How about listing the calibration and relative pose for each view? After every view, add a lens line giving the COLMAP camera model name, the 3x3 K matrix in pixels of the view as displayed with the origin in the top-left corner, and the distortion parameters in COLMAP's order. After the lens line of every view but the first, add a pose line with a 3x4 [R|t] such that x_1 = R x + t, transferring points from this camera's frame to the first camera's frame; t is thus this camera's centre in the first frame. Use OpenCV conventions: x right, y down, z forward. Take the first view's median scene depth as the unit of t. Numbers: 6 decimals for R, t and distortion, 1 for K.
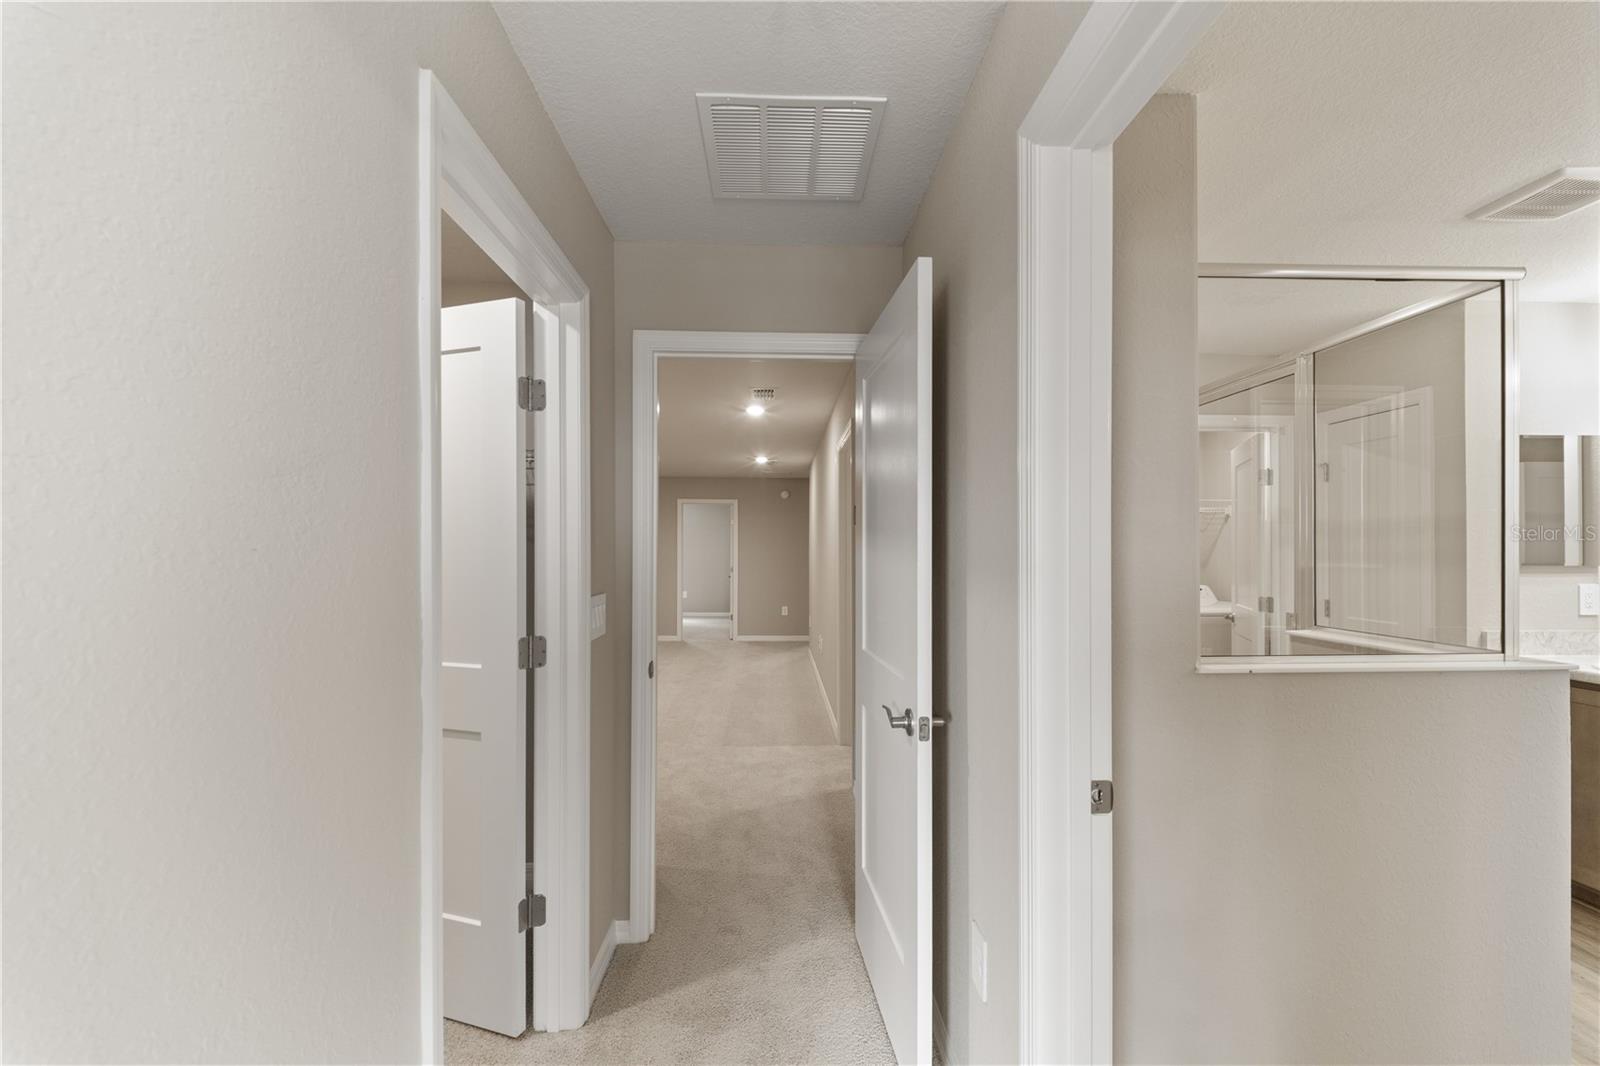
lens RADIAL K [[677.2, 0, 795.2], [0, 677.2, 534.8], [0, 0, 1]] dist [-0.000369, -0.000261]
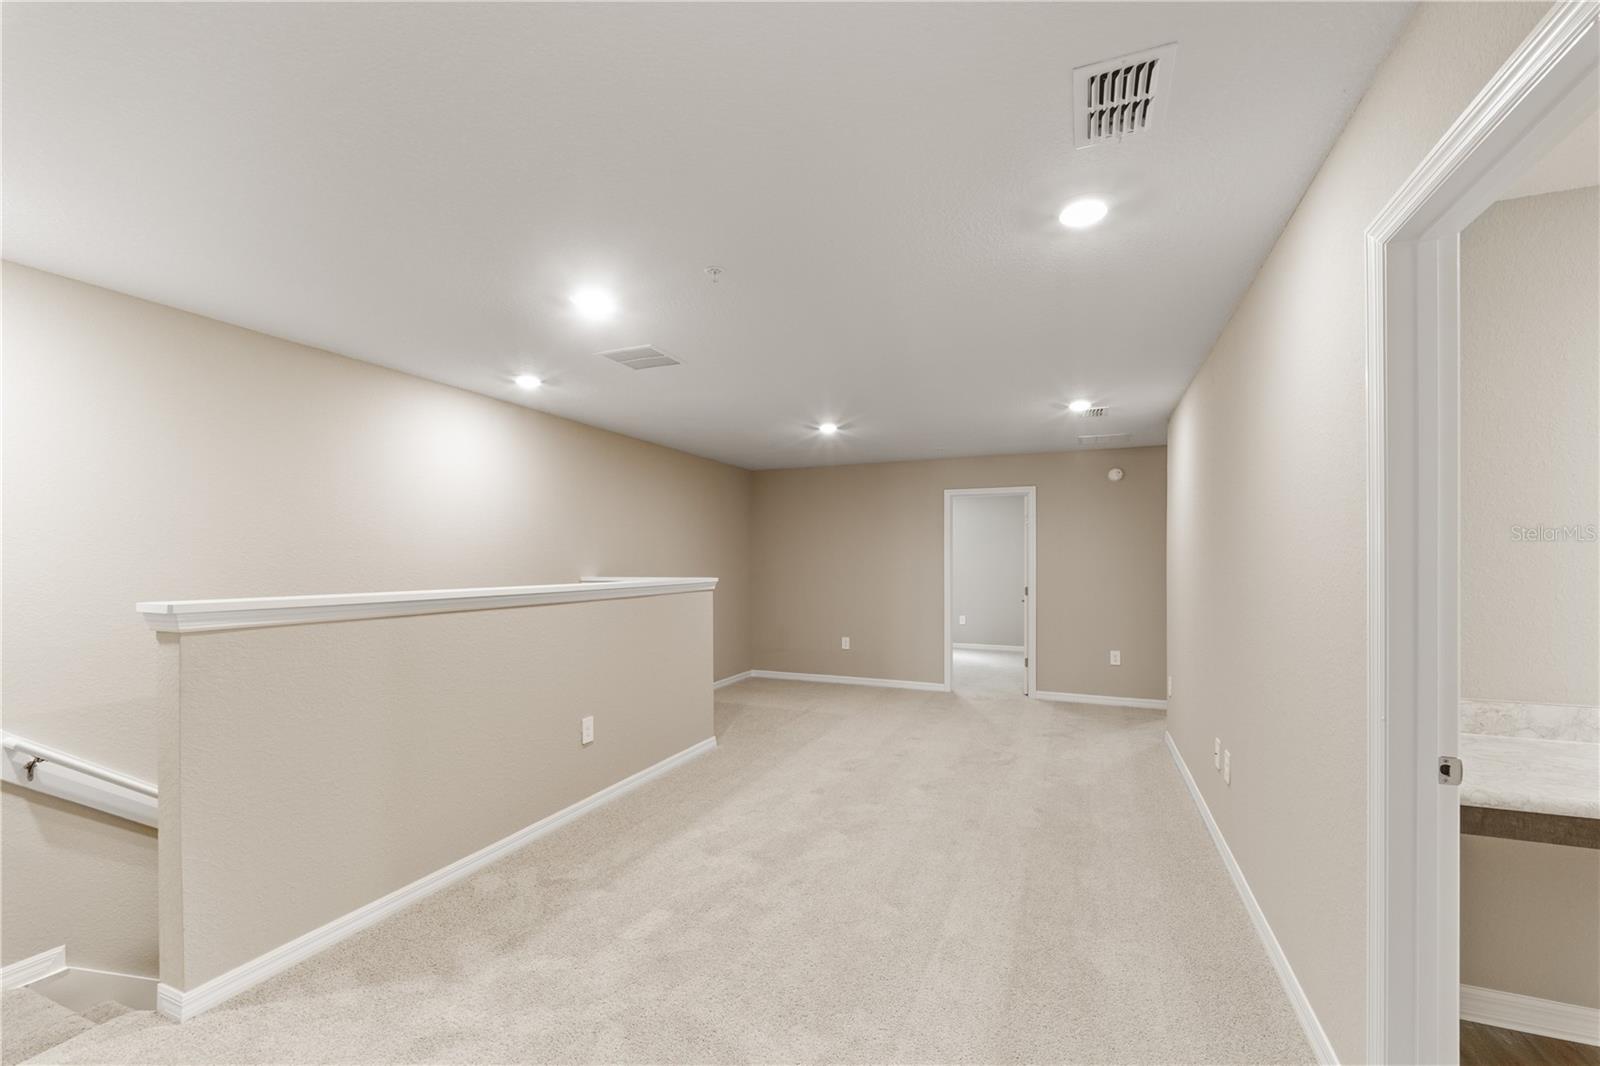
lens RADIAL K [[674.2, 0, 790.2], [0, 674.2, 562.1], [0, 0, 1]] dist [0.045715, -0.000093]
pose [[0.906657, -0.002317, -0.421863, -0.022364], [0.011344, 0.999757, 0.018891, 0.007119], [0.421717, -0.021914, 0.906463, 0.295941]]
